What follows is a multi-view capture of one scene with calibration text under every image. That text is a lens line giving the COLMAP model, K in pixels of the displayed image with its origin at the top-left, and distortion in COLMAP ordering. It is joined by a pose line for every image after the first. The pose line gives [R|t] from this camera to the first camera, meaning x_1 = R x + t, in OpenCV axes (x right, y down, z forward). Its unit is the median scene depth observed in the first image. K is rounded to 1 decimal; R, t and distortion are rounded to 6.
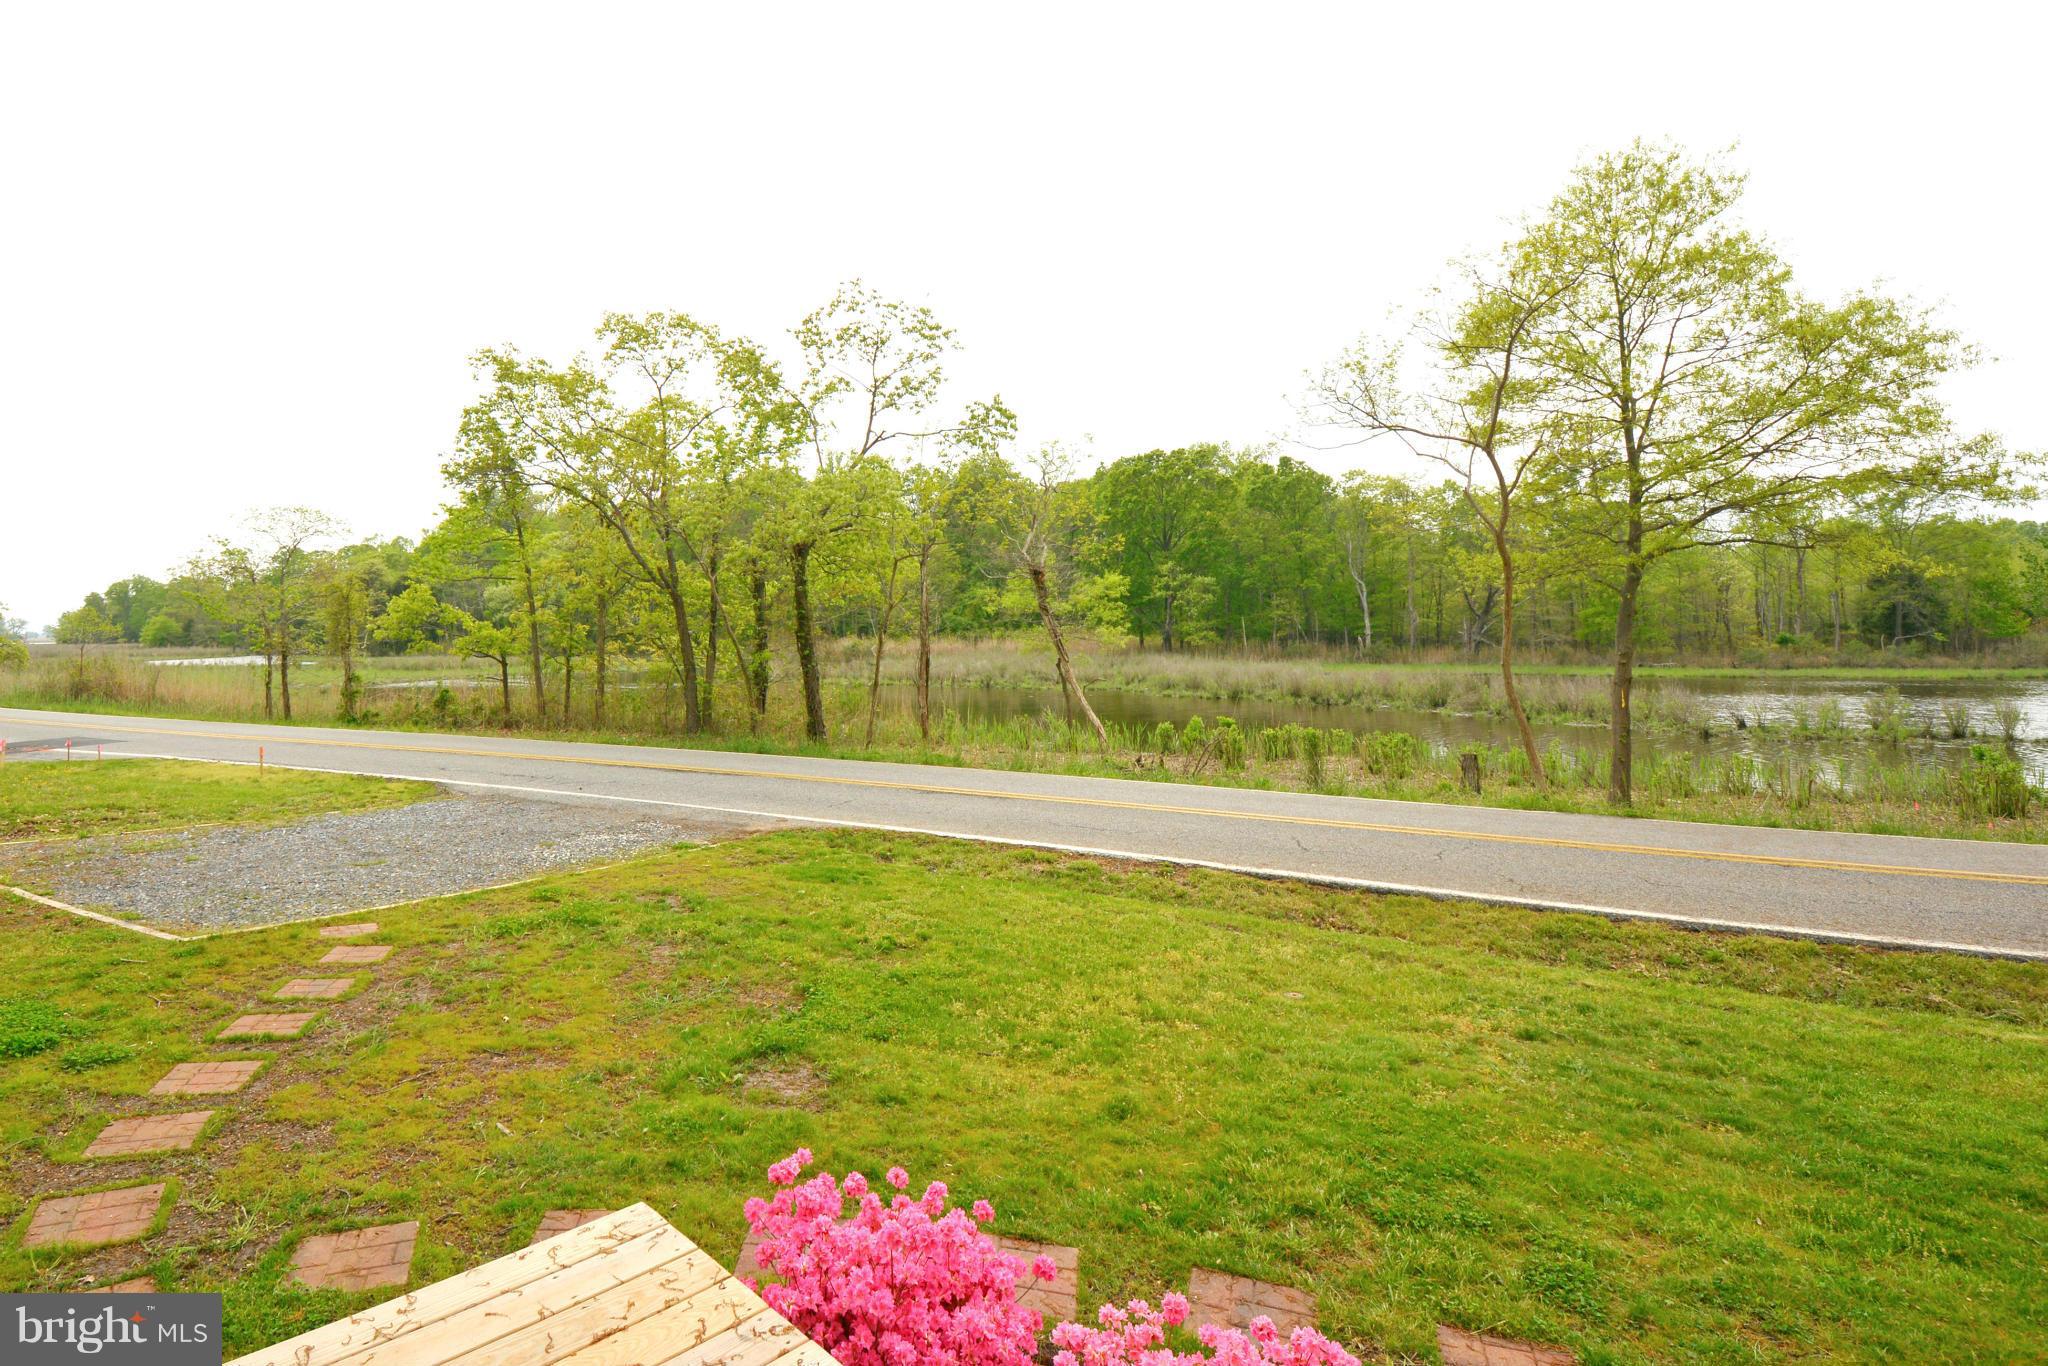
lens RADIAL K [[1039.0, 0, 850.7], [0, 1039.0, 590.6], [0, 0, 1]] dist [0.004045, -0.013803]
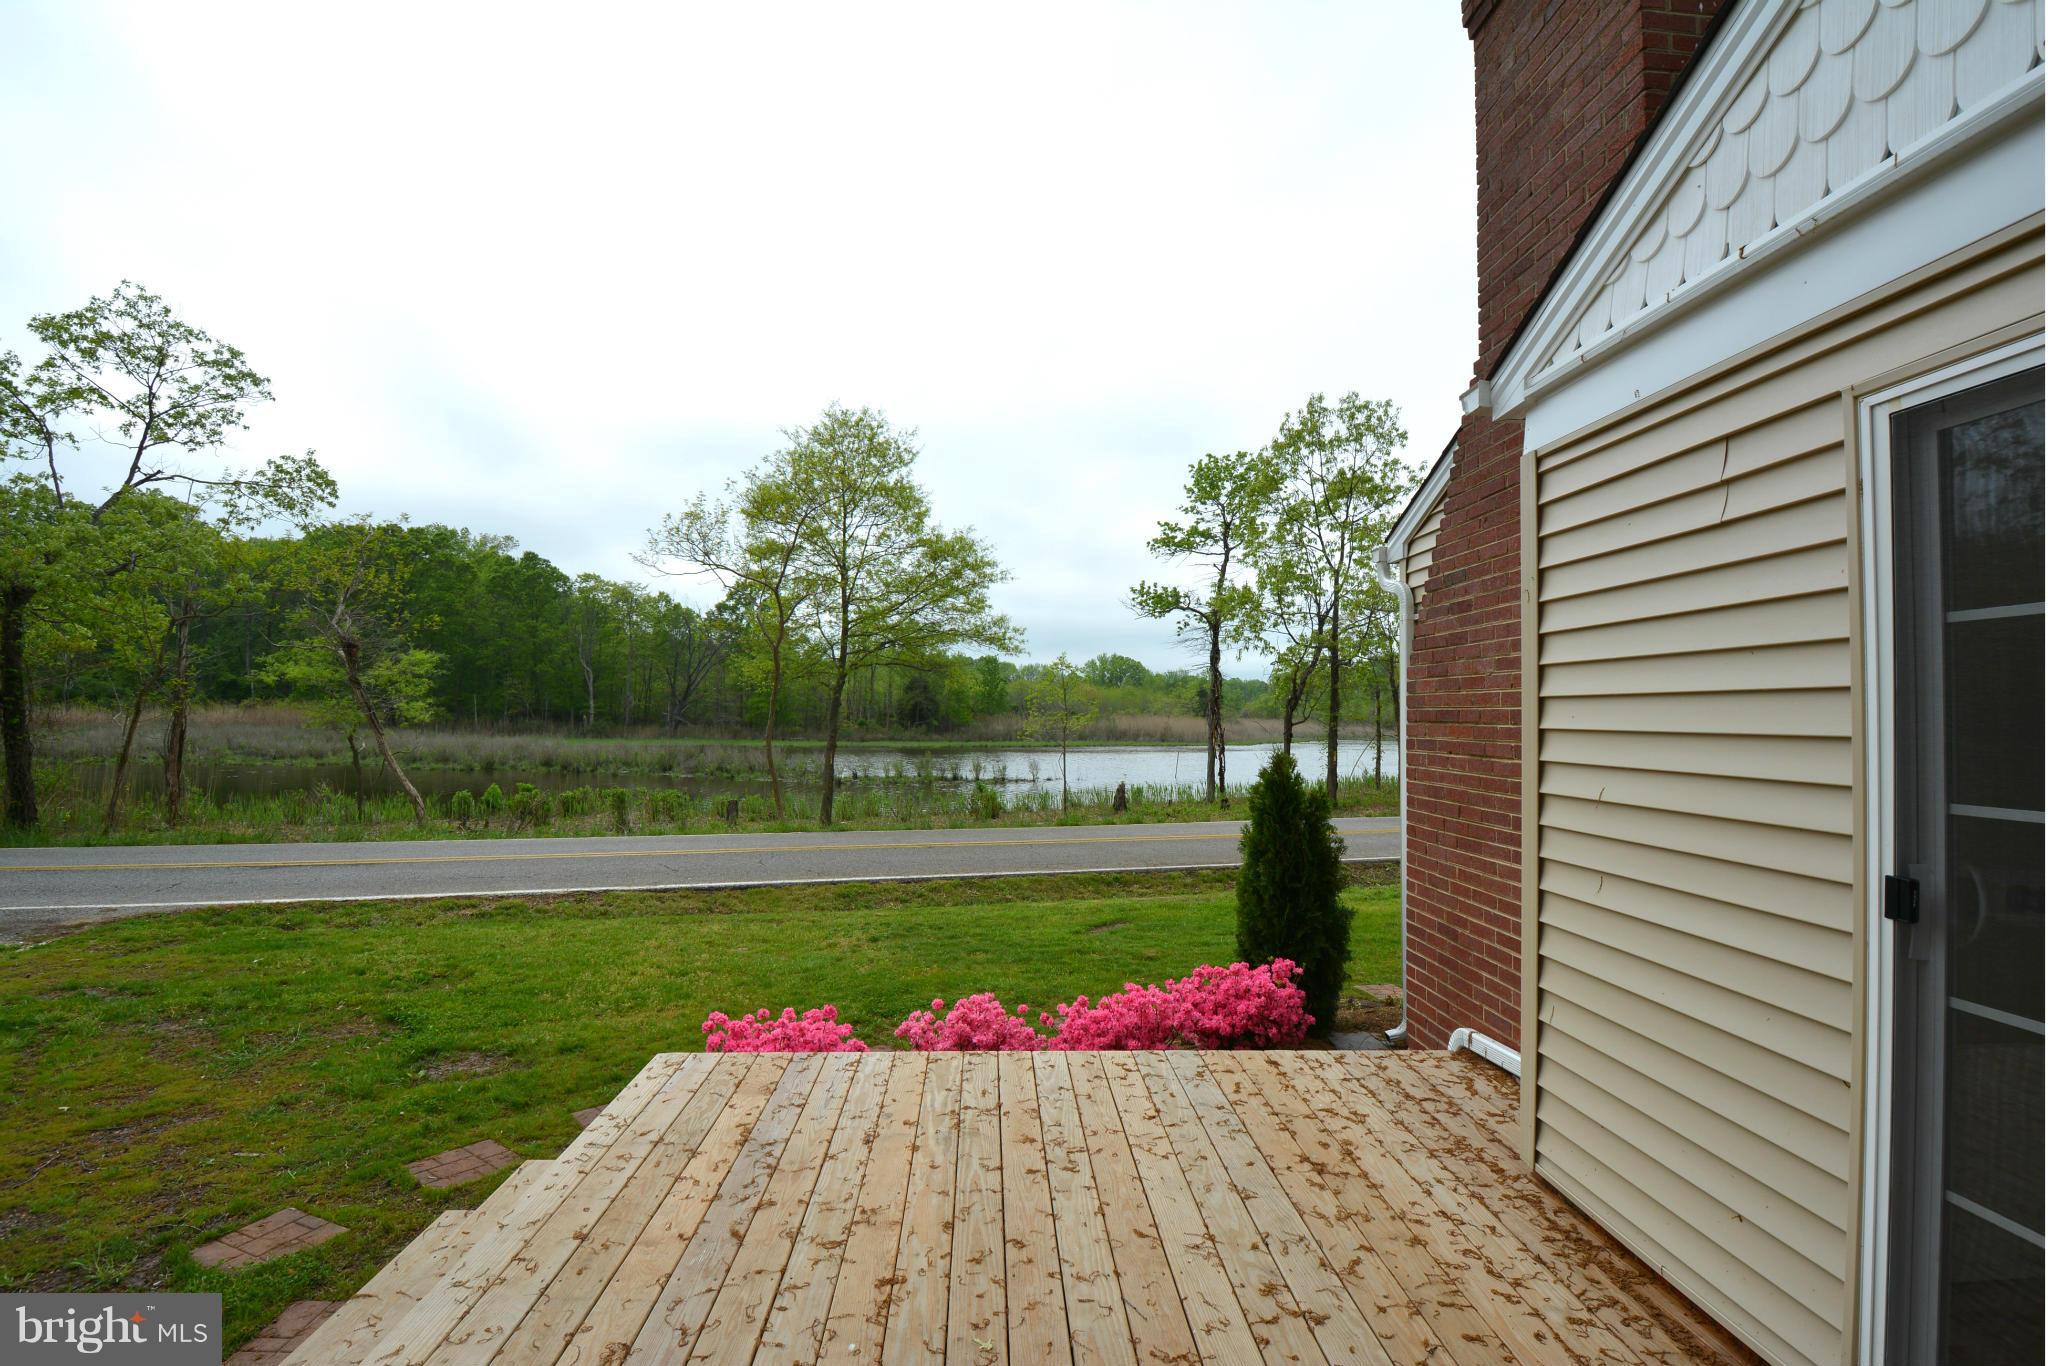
lens RADIAL K [[913.4, 0, 998.4], [0, 913.4, 686.9], [0, 0, 1]] dist [-0.002736, -0.013313]
pose [[0.621208, 0.044713, 0.782369, -0.179365], [-0.055236, 0.998386, -0.013201, 0.000363], [-0.781697, -0.035015, 0.622675, -0.051957]]
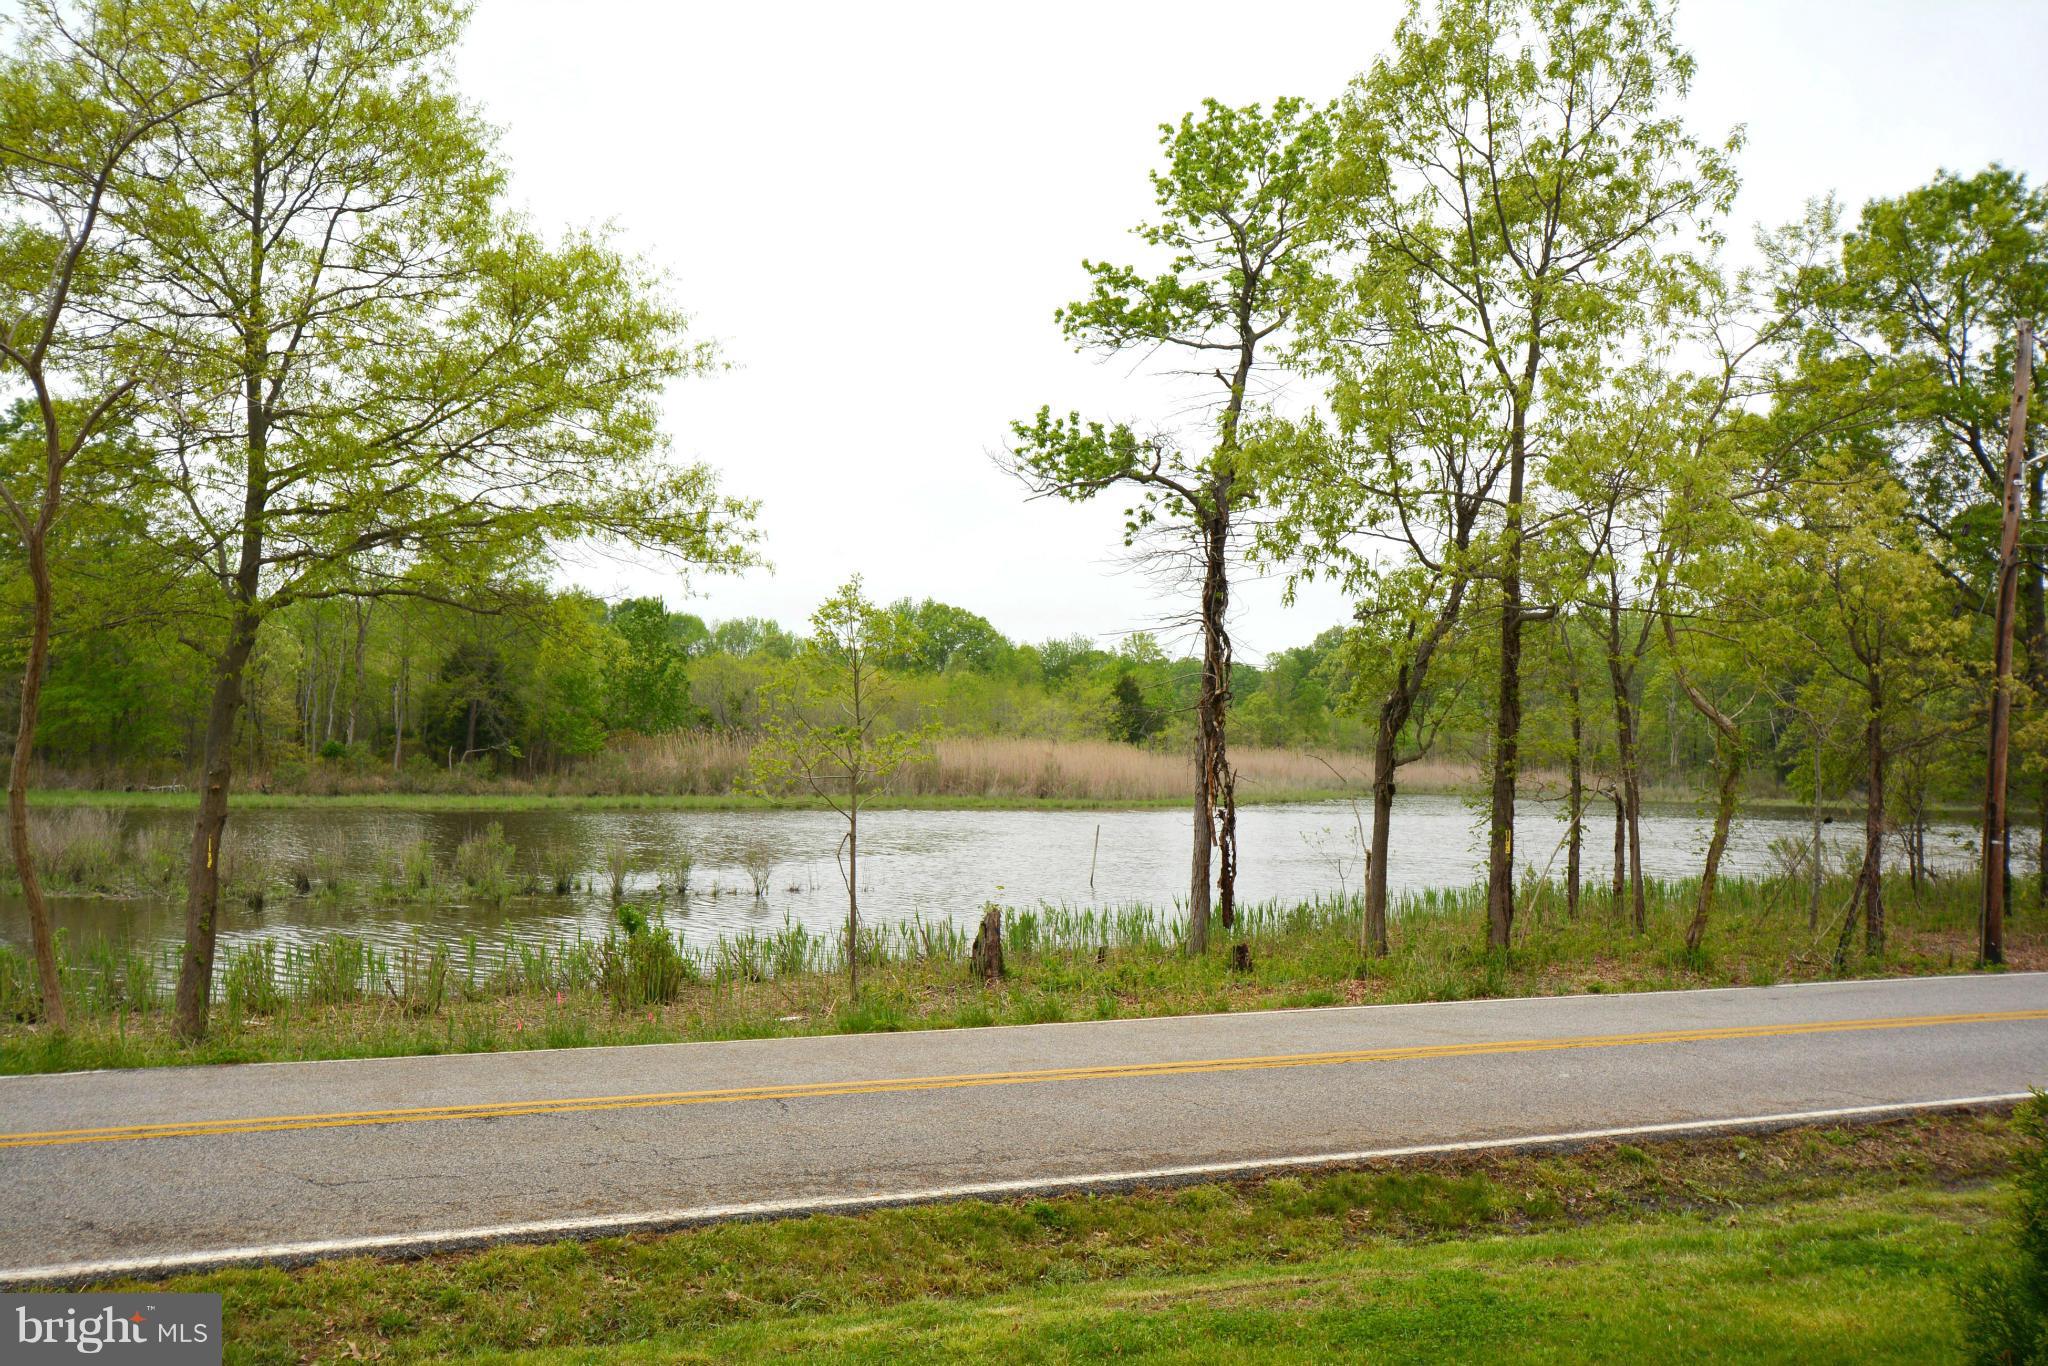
lens RADIAL K [[1991.8, 0, 1017.4], [0, 1991.8, 679.3], [0, 0, 1]] dist [0.015054, 0.000000]
pose [[0.472817, 0.050226, 0.879728, -0.008288], [-0.065978, 0.997590, -0.021495, 0.005220], [-0.878687, -0.047879, 0.474991, 0.100631]]
